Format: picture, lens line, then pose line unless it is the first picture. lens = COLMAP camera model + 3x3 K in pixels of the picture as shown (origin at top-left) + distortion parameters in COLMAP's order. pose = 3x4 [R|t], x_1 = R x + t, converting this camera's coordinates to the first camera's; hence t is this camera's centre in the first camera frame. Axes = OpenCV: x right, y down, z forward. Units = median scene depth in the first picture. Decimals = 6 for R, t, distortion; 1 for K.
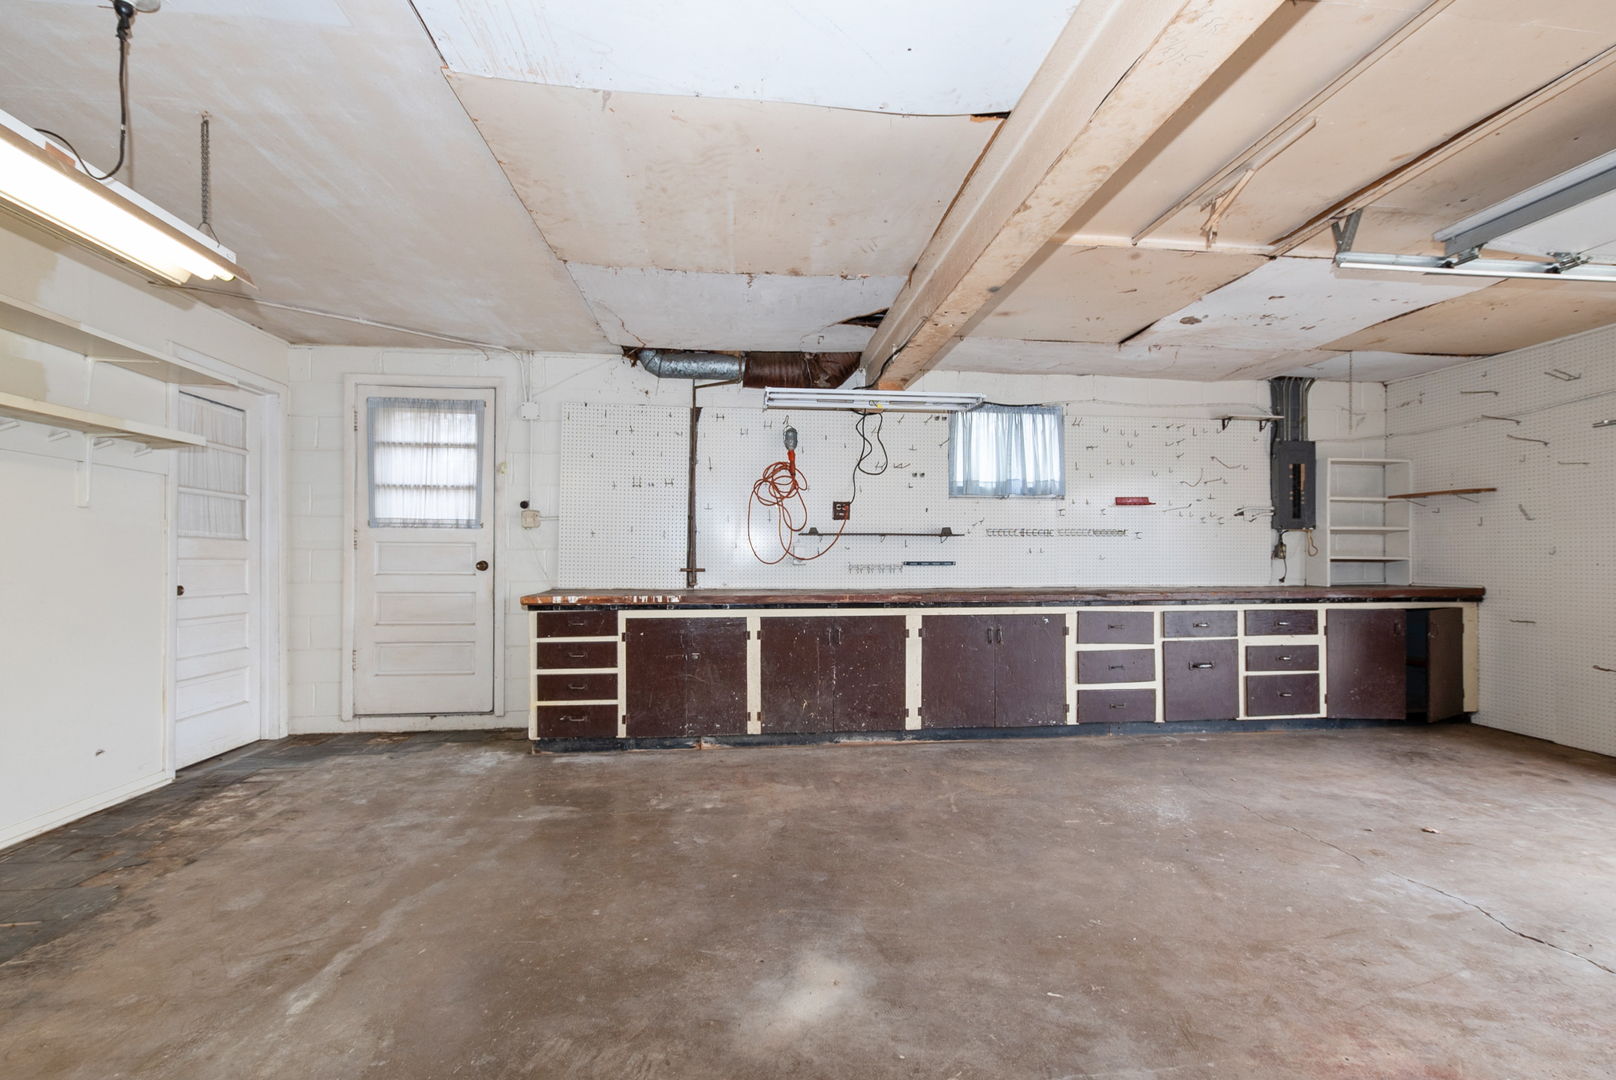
lens RADIAL K [[717.2, 0, 814.6], [0, 717.2, 557.0], [0, 0, 1]] dist [0.011691, -0.005313]
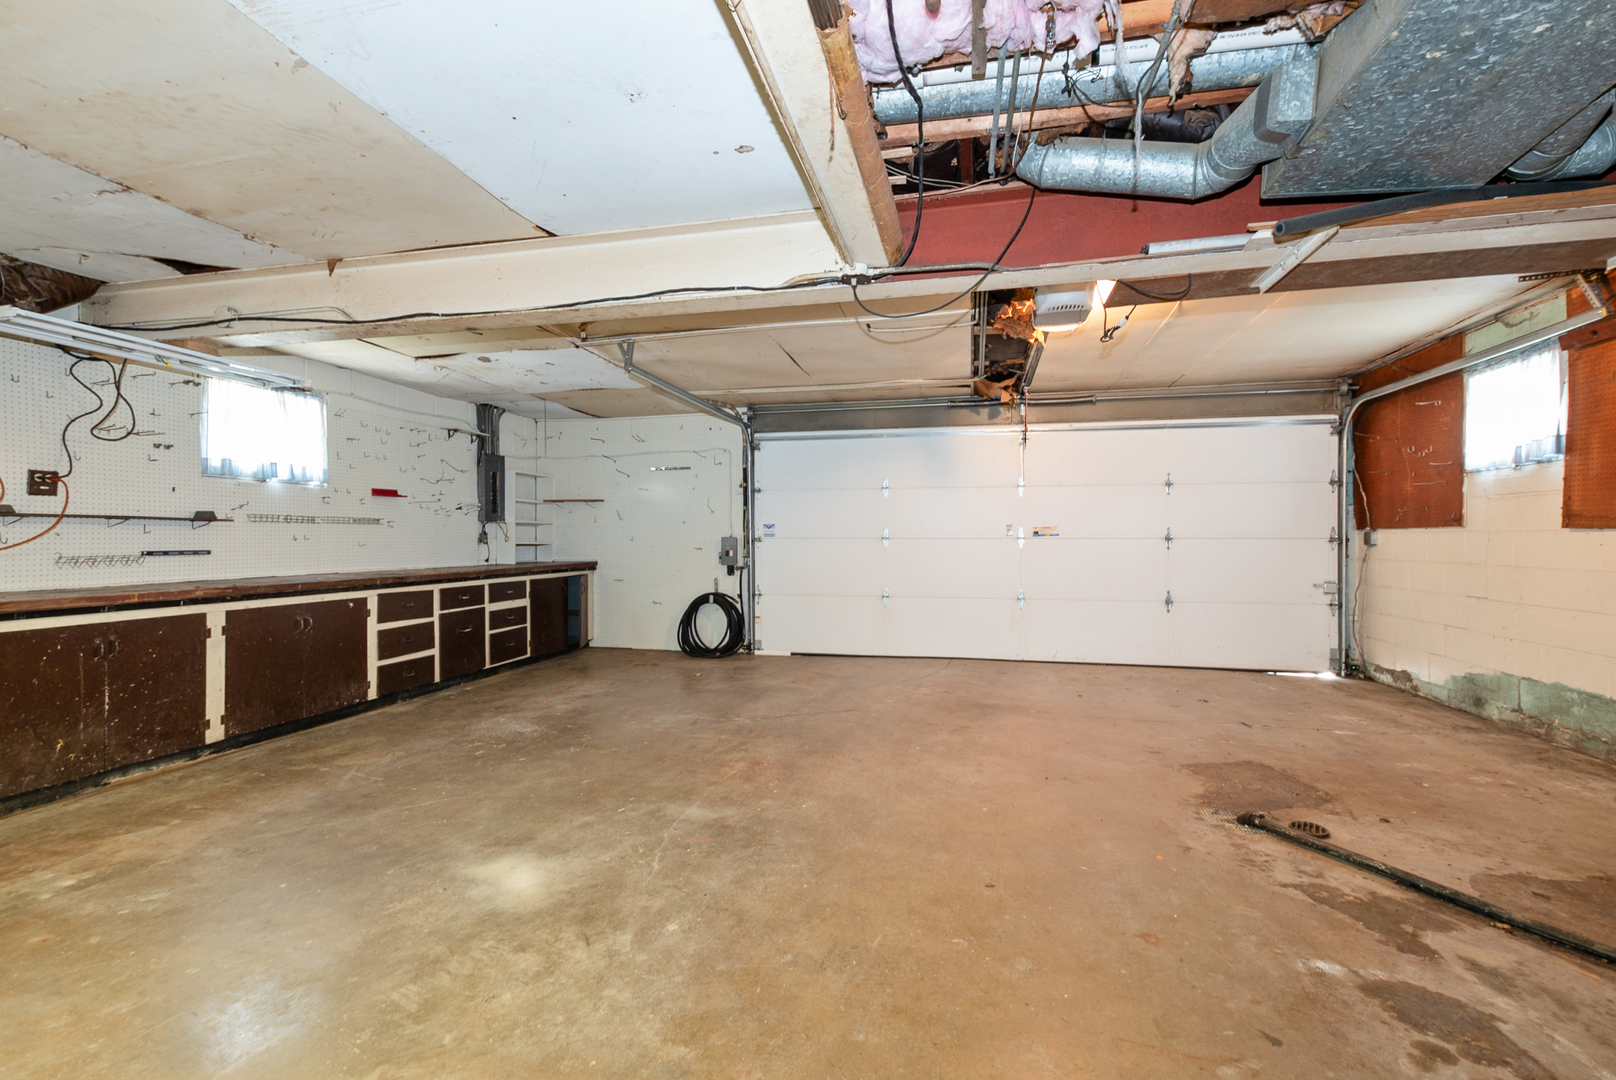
lens RADIAL K [[717.2, 0, 814.6], [0, 717.2, 557.0], [0, 0, 1]] dist [0.011691, -0.005313]
pose [[0.324966, -0.024606, 0.945406, -0.444601], [0.004548, 0.999691, 0.024455, -0.003875], [-0.945715, -0.003647, 0.324977, 0.020325]]
